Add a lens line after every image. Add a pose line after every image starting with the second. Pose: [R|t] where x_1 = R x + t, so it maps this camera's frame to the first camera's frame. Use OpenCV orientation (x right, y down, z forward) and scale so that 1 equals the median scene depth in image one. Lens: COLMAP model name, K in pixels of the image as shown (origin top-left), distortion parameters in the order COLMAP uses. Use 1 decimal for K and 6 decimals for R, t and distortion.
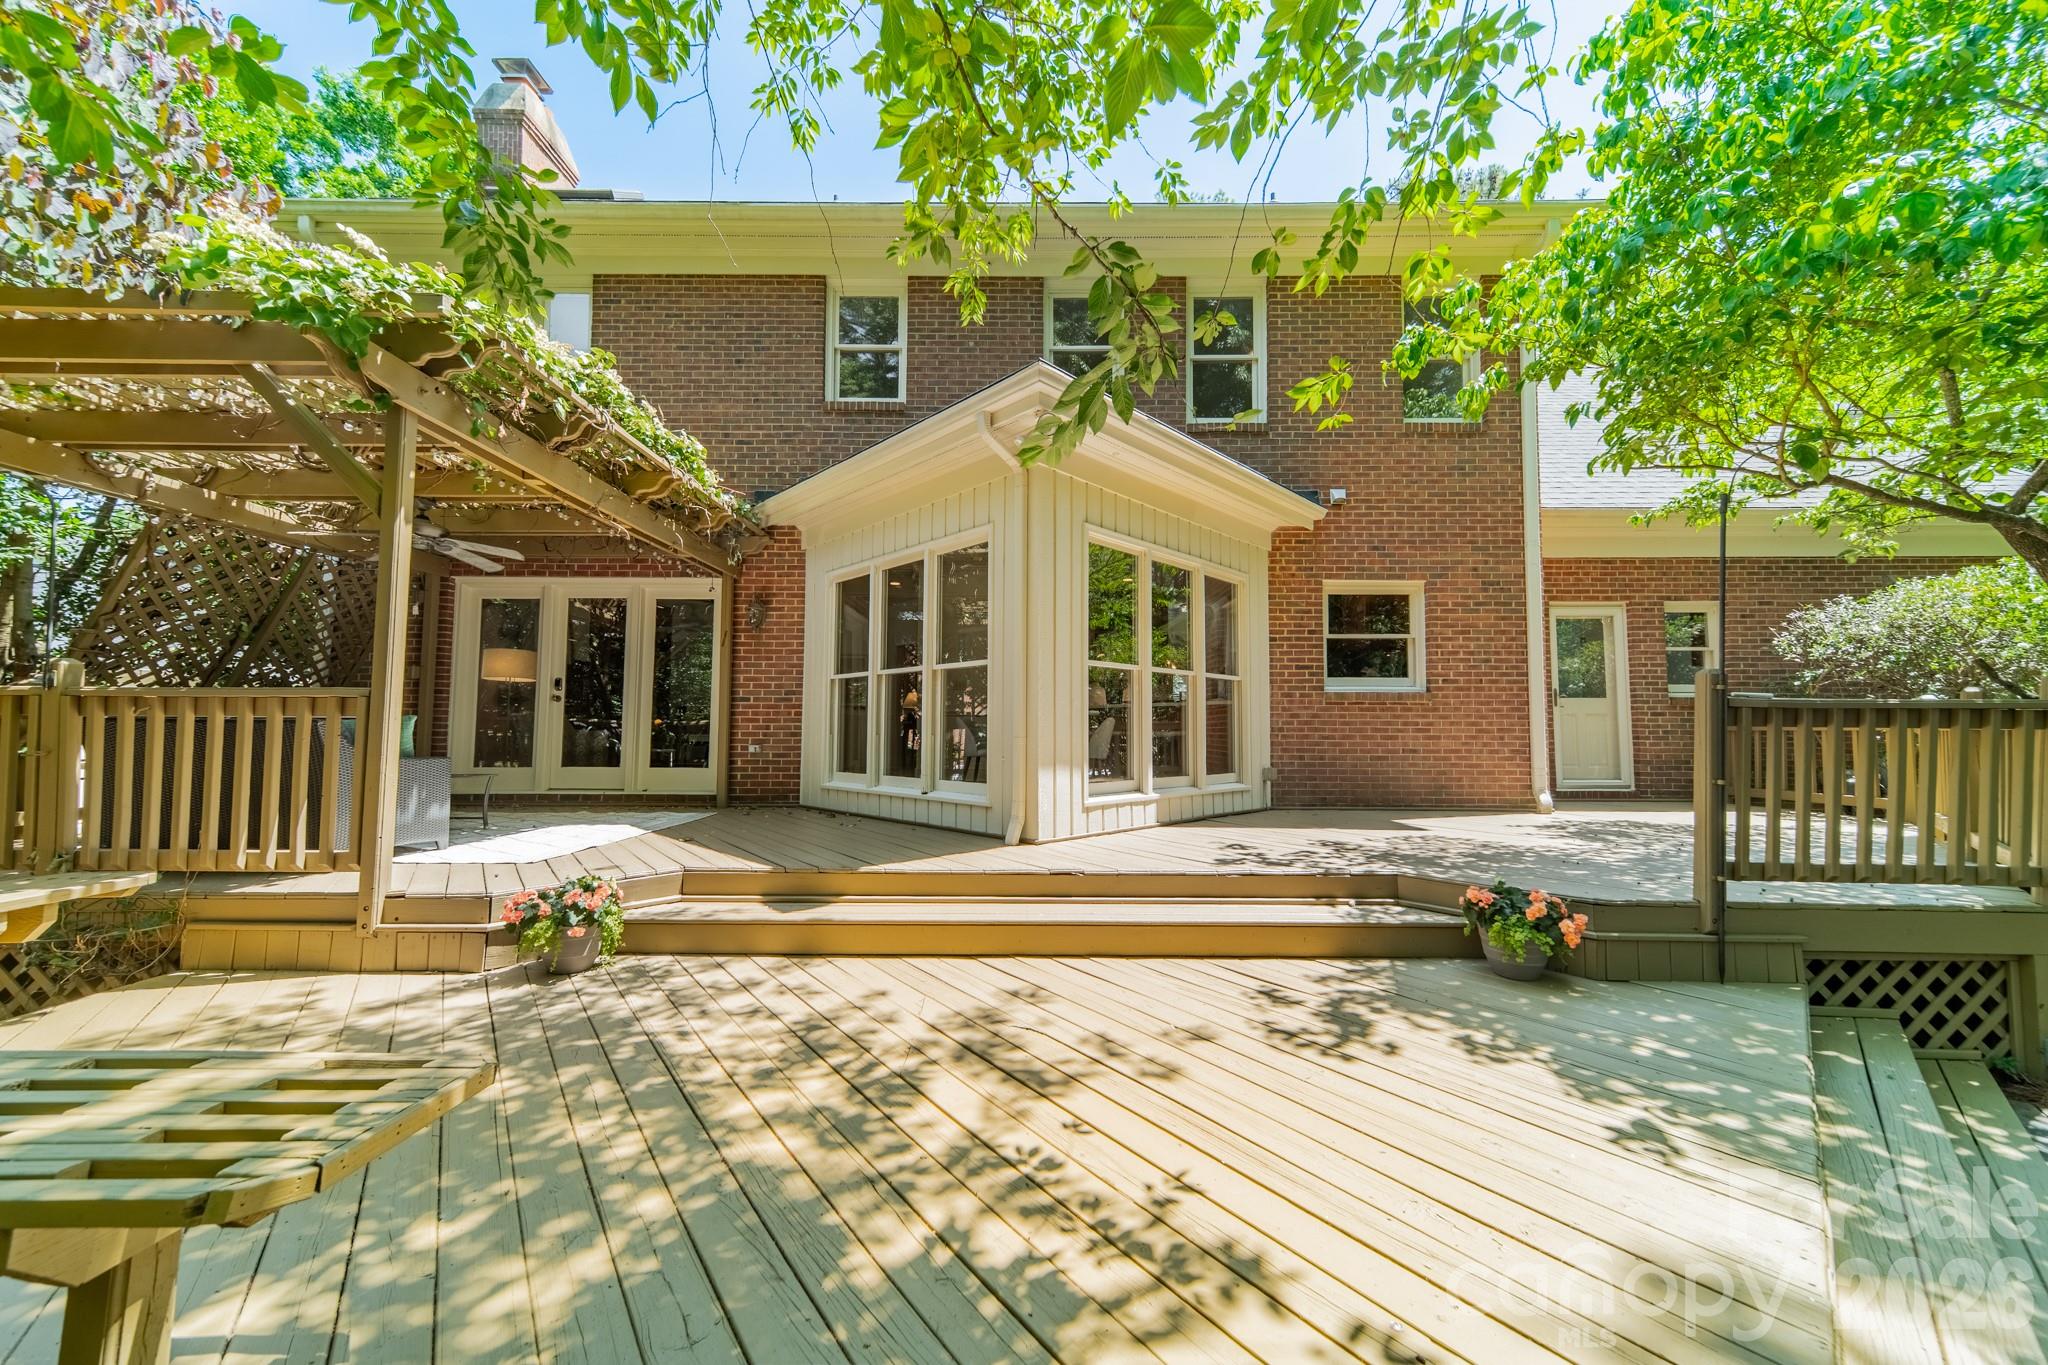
lens RADIAL K [[718.7, 0, 1024.0], [0, 718.7, 682.5], [0, 0, 1]] dist [0.013353, -0.000049]
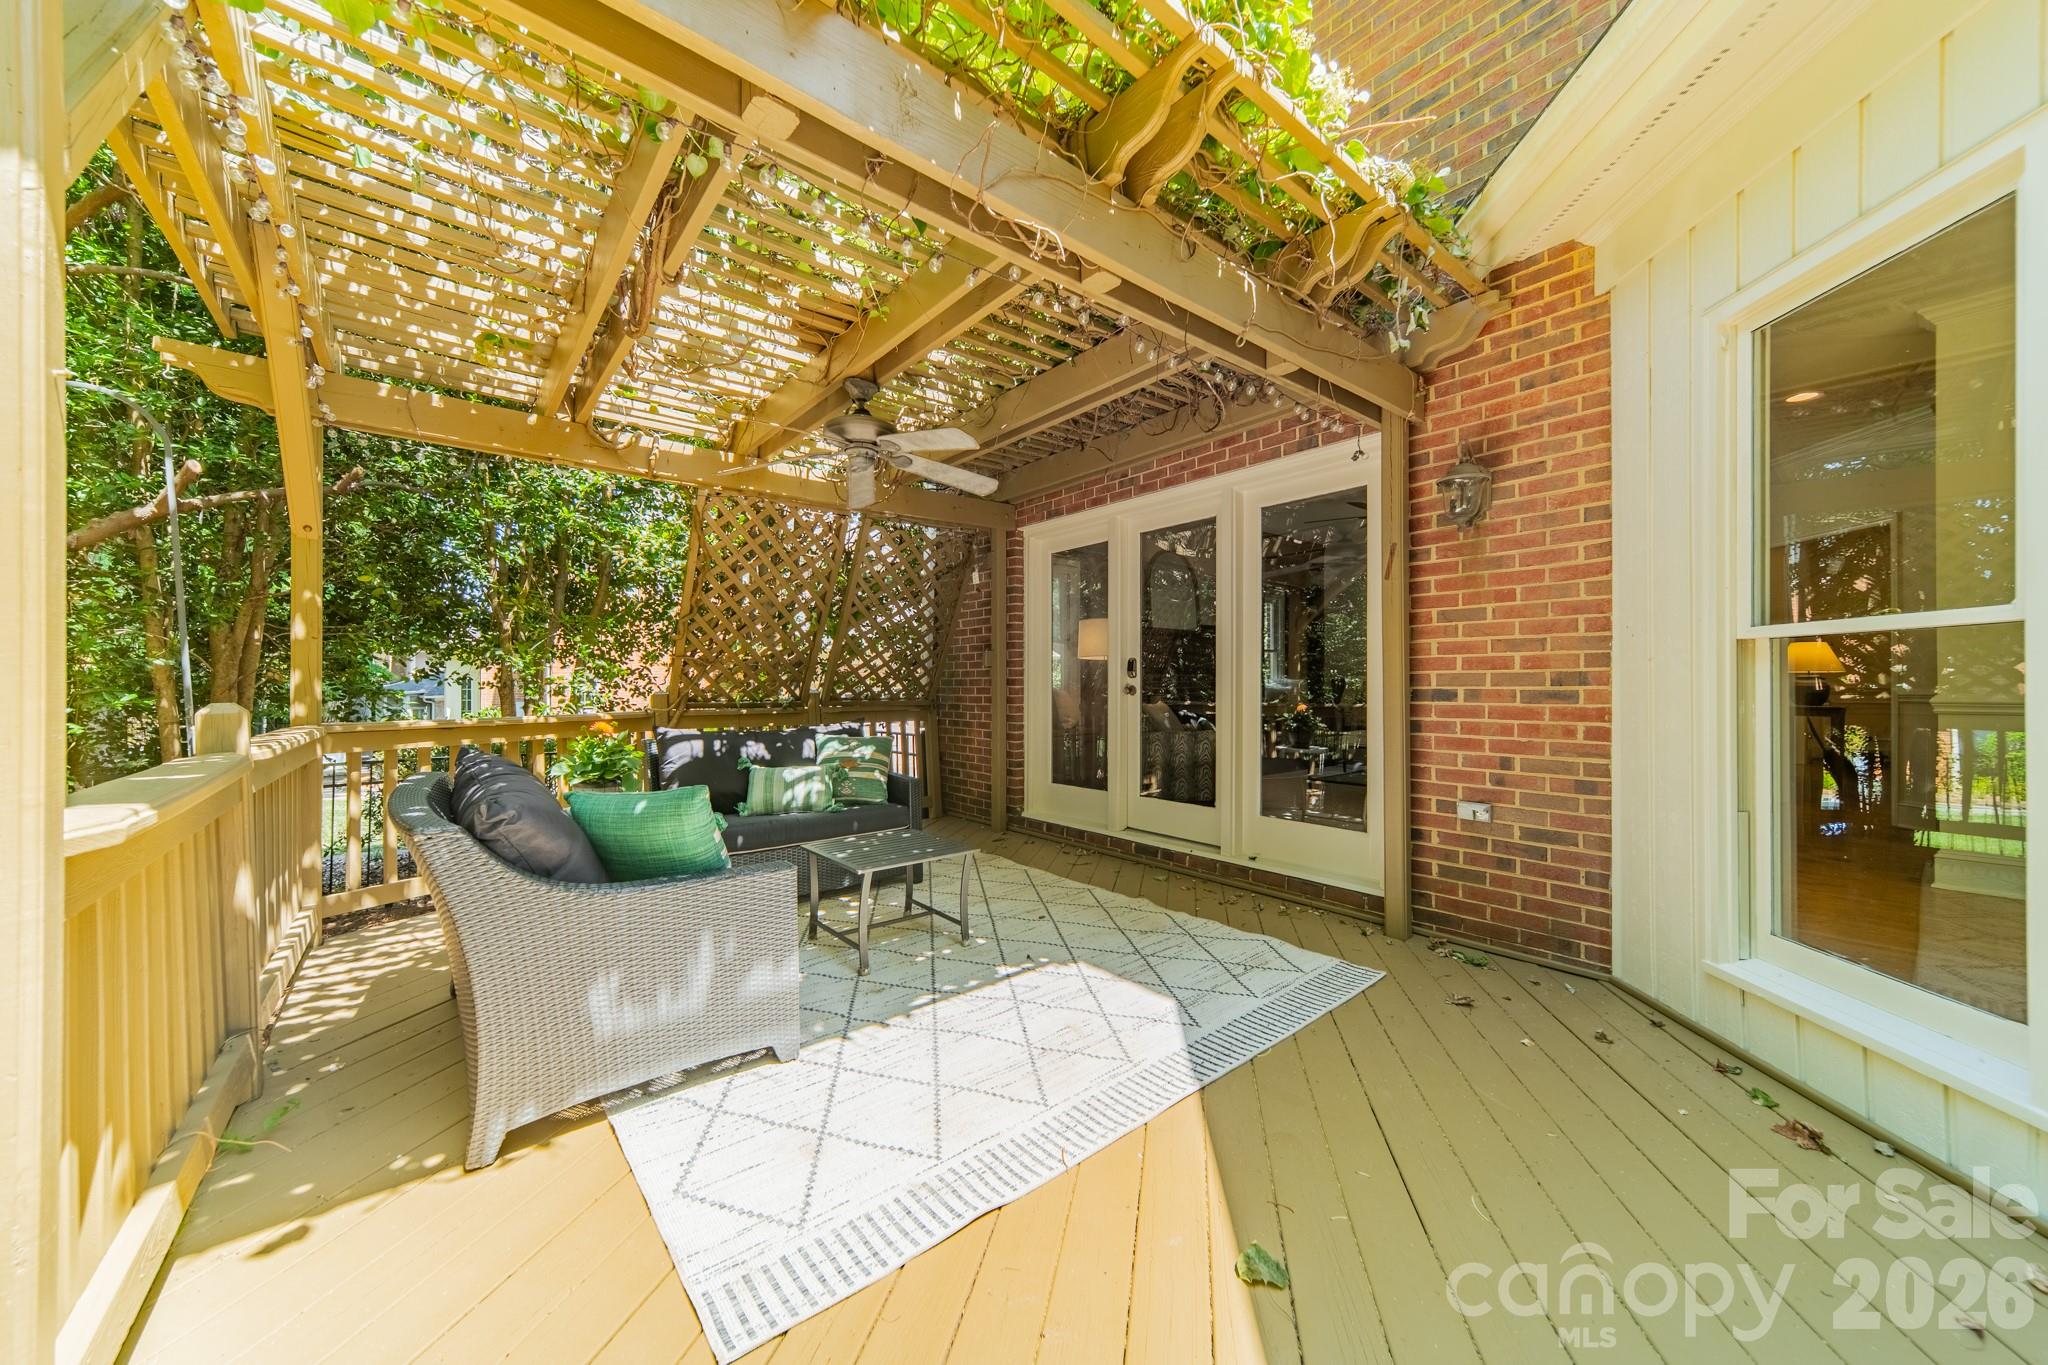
lens RADIAL K [[718.7, 0, 1024.0], [0, 718.7, 682.5], [0, 0, 1]] dist [0.013353, -0.000049]
pose [[0.638013, -0.006617, -0.769997, -0.237849], [0.056319, 0.997686, 0.038091, -0.017076], [0.767963, -0.067668, 0.636909, 0.588394]]
